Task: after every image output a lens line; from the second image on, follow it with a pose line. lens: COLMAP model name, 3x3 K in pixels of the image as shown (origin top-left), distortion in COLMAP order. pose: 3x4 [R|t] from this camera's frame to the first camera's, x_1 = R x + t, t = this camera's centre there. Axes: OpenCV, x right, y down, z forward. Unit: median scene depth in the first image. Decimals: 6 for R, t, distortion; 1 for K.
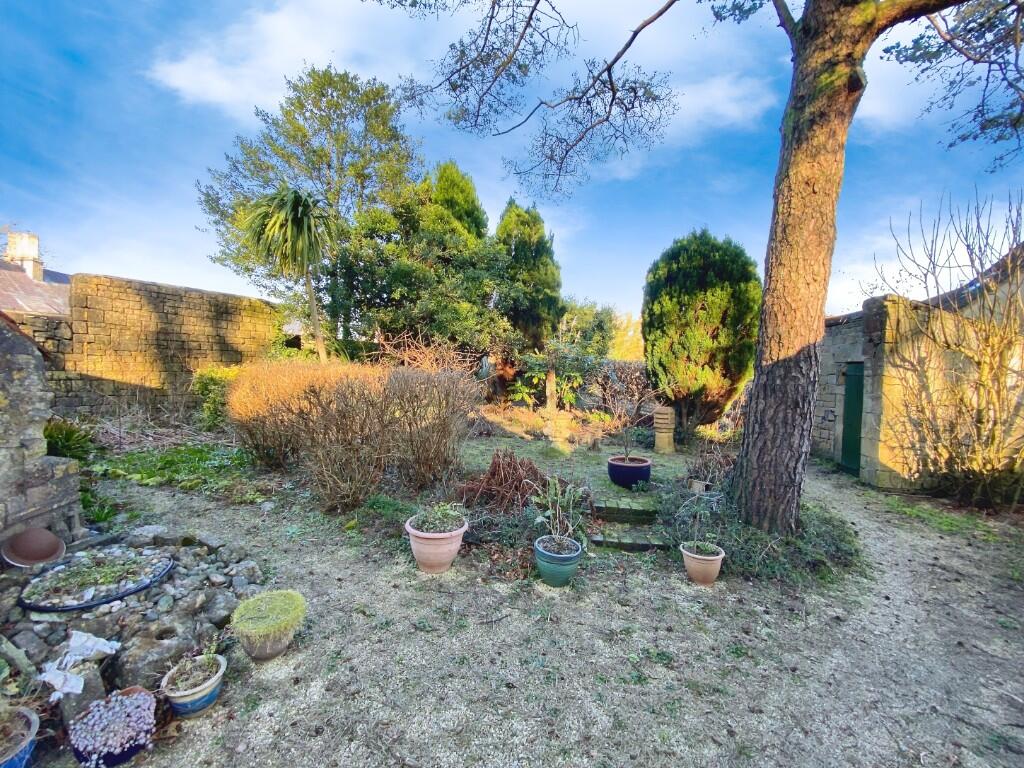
lens RADIAL K [[409.5, 0, 509.3], [0, 409.5, 388.0], [0, 0, 1]] dist [0.016567, -0.020793]
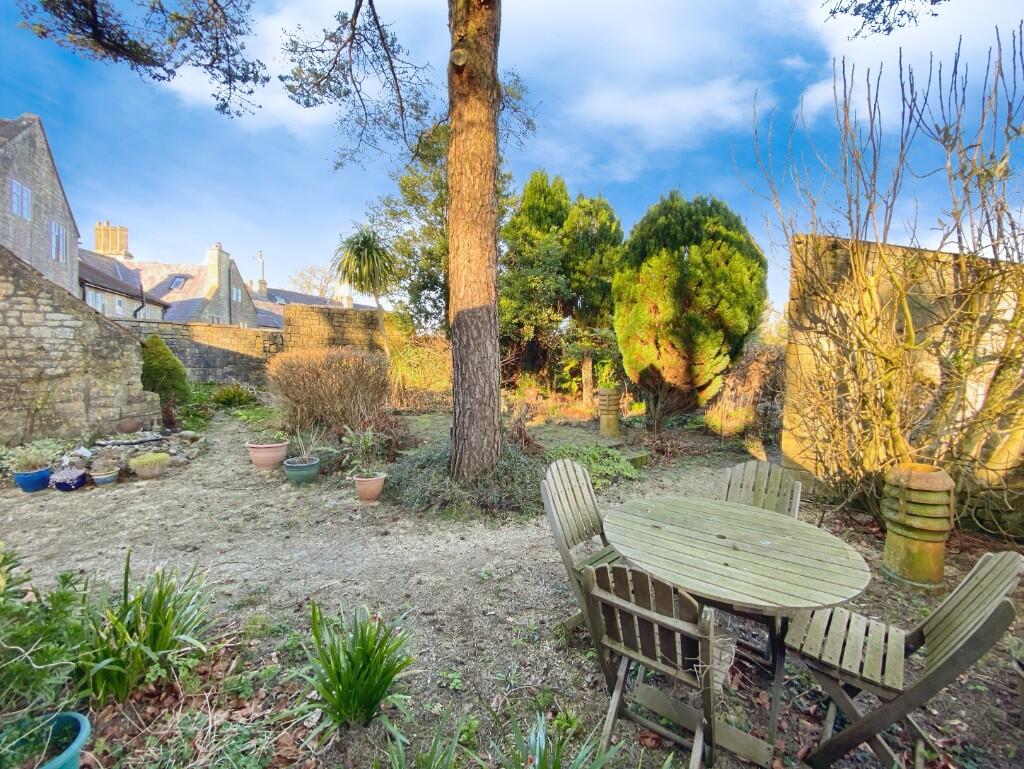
lens RADIAL K [[409.5, 0, 509.3], [0, 409.5, 388.5], [0, 0, 1]] dist [0.016567, -0.020793]
pose [[0.849749, 0.014185, -0.526996, 0.886236], [-0.015346, 0.999880, 0.002169, 0.061902], [0.526964, 0.006244, 0.849865, 0.073343]]
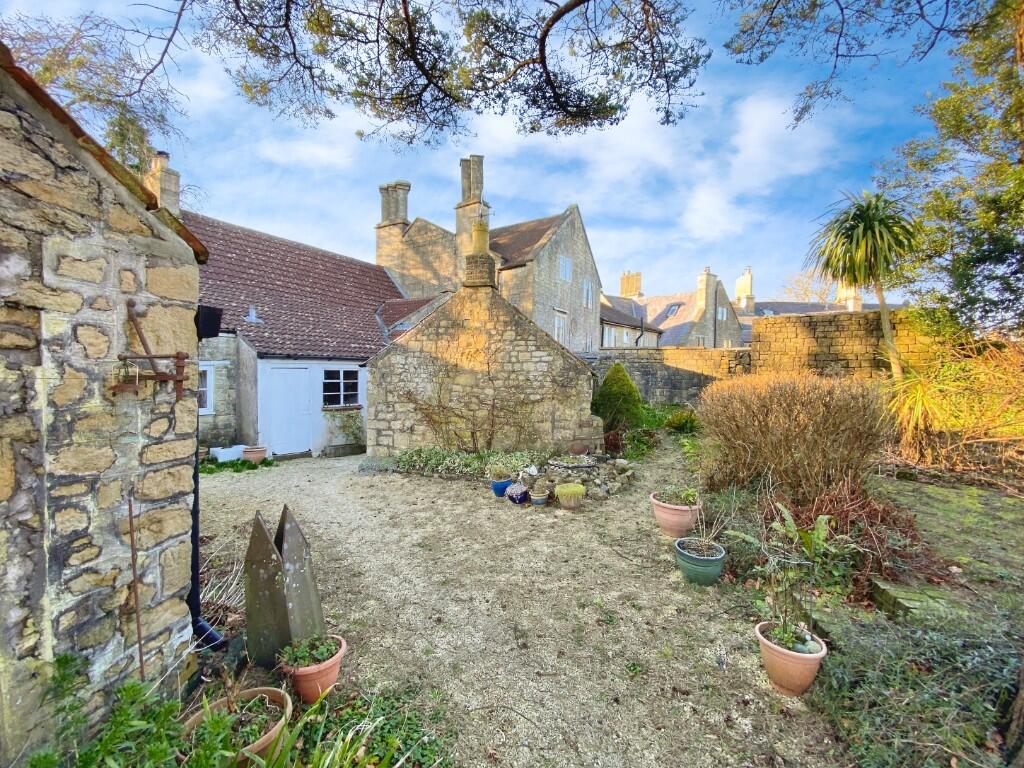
lens RADIAL K [[409.5, 0, 509.3], [0, 409.5, 388.0], [0, 0, 1]] dist [0.016567, -0.020793]
pose [[-0.061292, 0.005133, -0.998107, 0.676440], [-0.055805, 0.998405, 0.008561, 0.002863], [0.996559, 0.056225, -0.060908, 0.327873]]
